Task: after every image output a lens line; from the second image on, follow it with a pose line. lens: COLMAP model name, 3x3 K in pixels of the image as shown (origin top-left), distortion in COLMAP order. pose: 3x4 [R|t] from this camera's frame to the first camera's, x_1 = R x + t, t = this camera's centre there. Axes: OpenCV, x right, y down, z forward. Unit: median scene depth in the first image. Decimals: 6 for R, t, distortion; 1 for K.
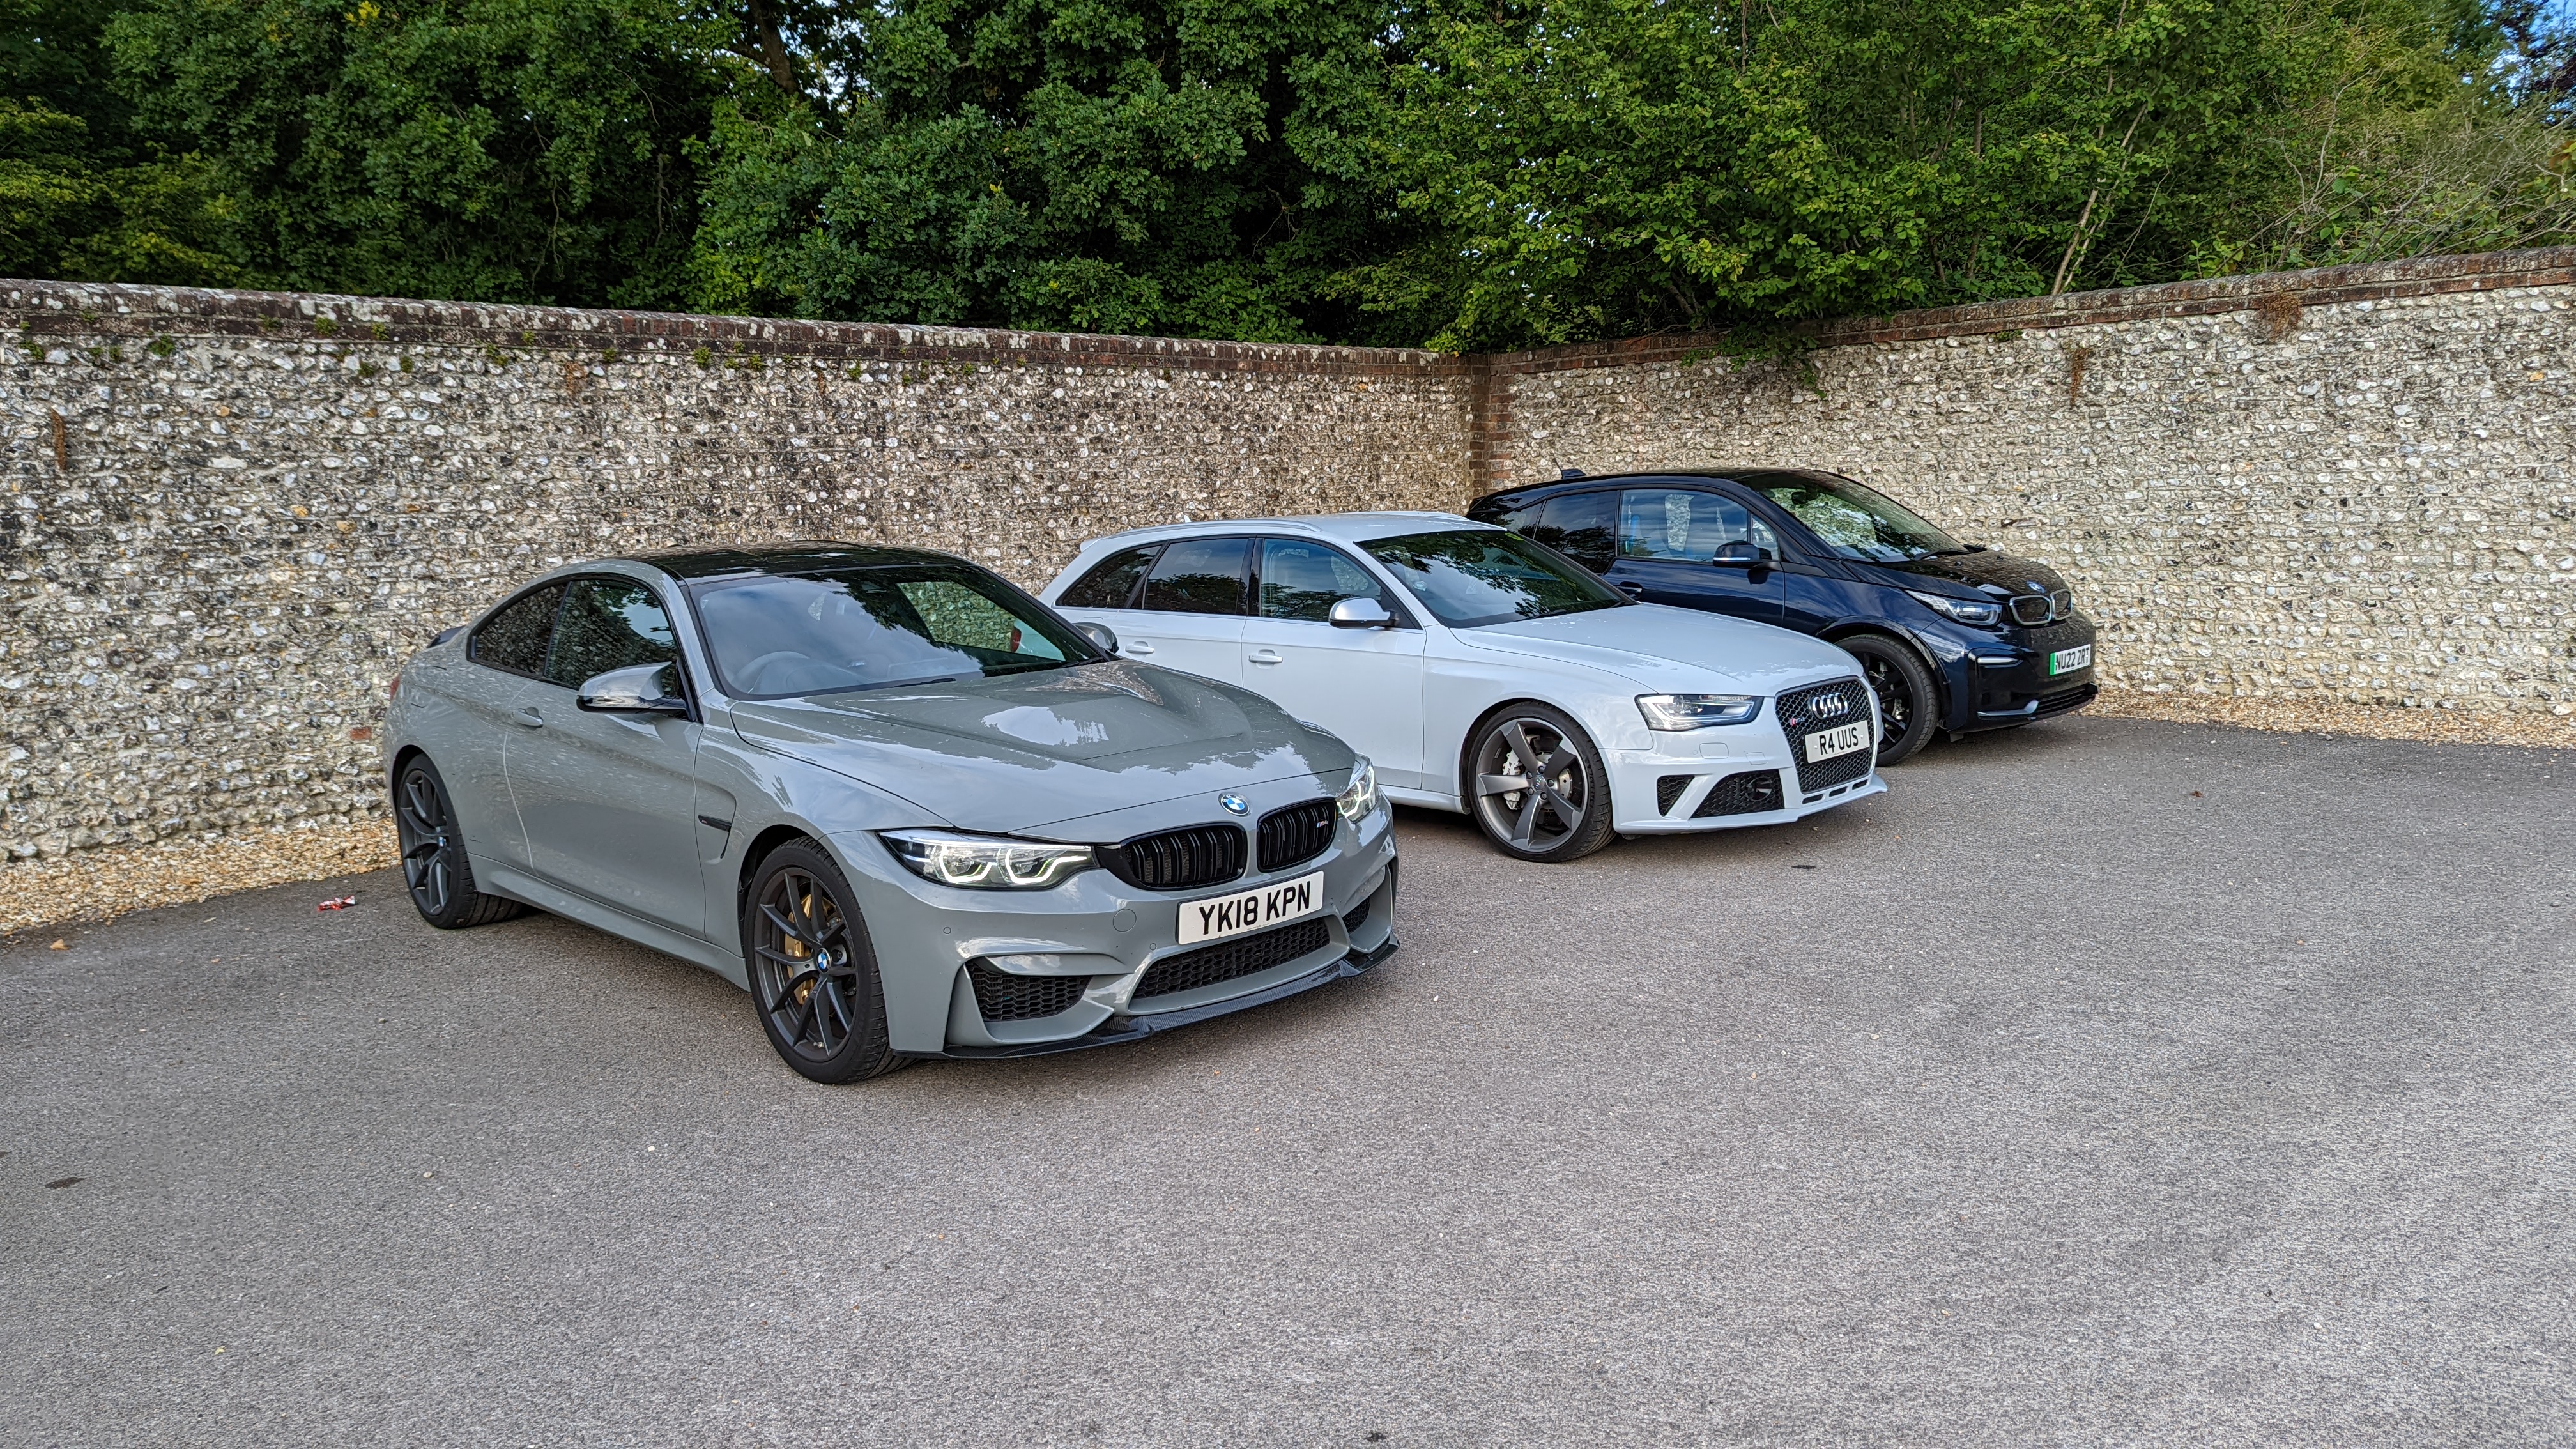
lens RADIAL K [[1860.2, 0, 1287.9], [0, 1860.2, 725.1], [0, 0, 1]] dist [-0.005488, -0.005466]
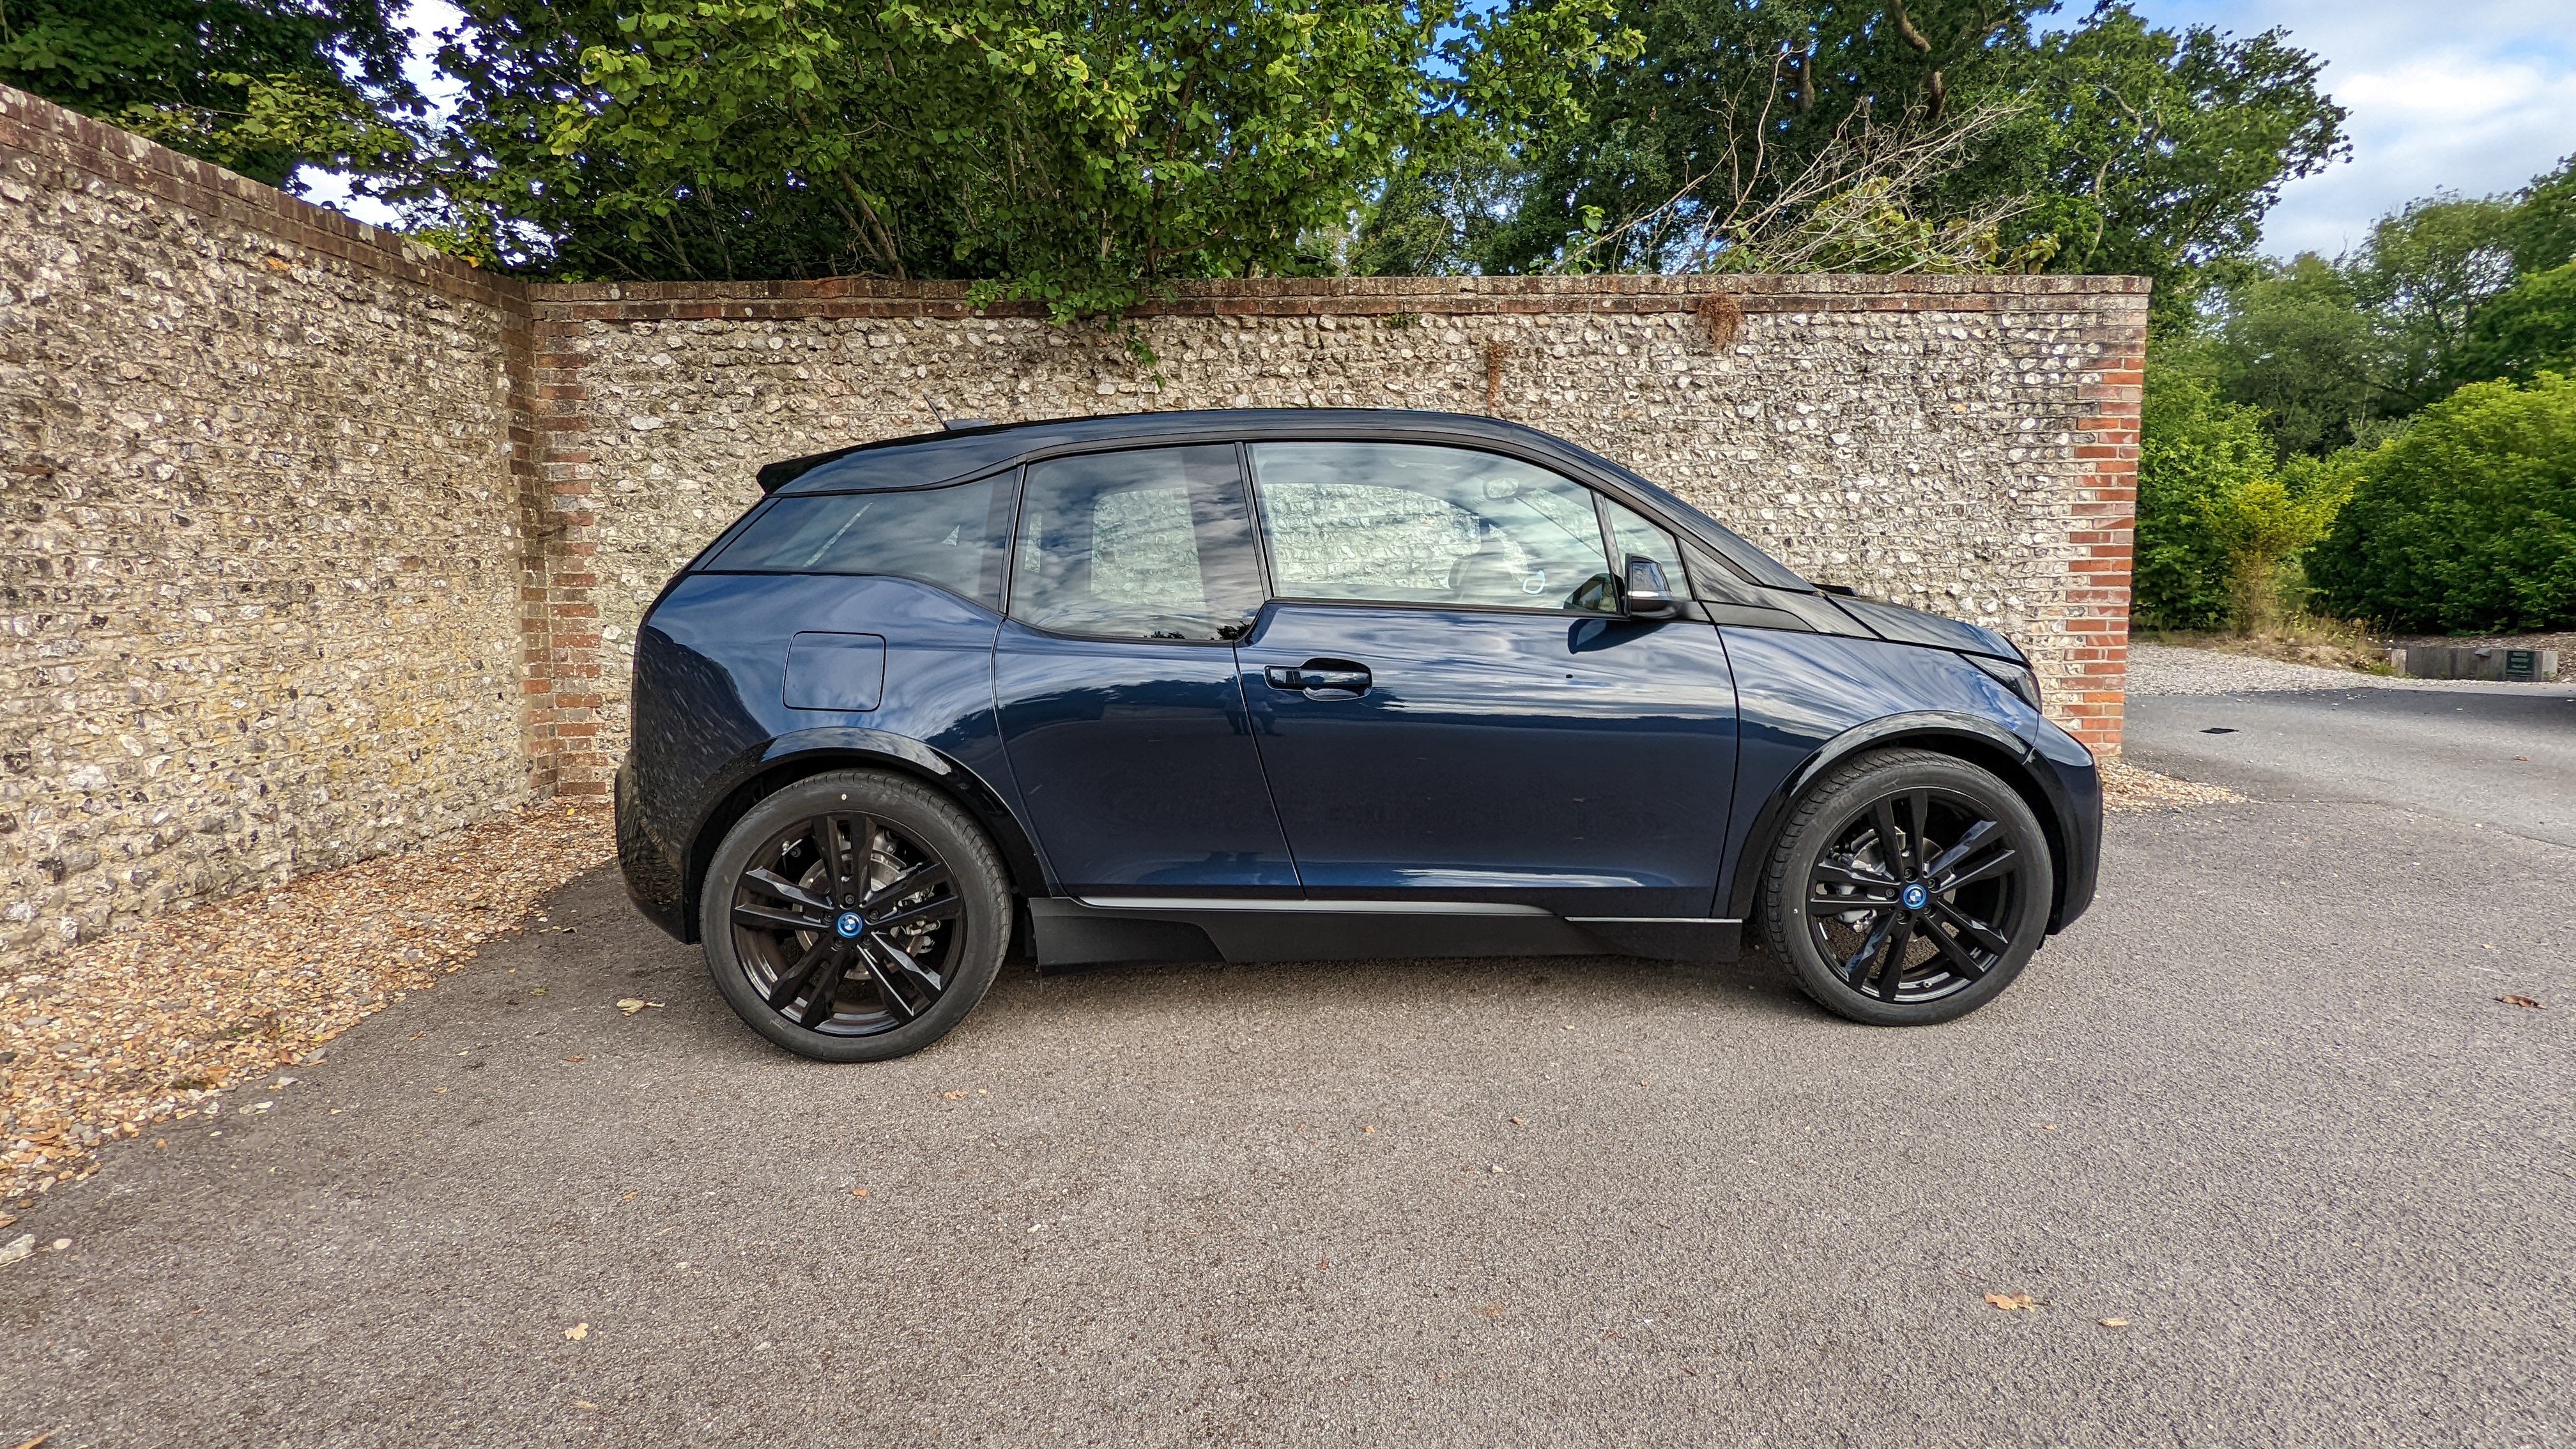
lens RADIAL K [[1209.6, 0, 1288.3], [0, 1209.6, 724.5], [0, 0, 1]] dist [-0.002287, 0.000281]
pose [[0.688843, -0.071615, 0.721364, -0.014800], [0.084527, 0.996255, 0.018189, -0.060492], [-0.719965, 0.048446, 0.692317, 0.735022]]
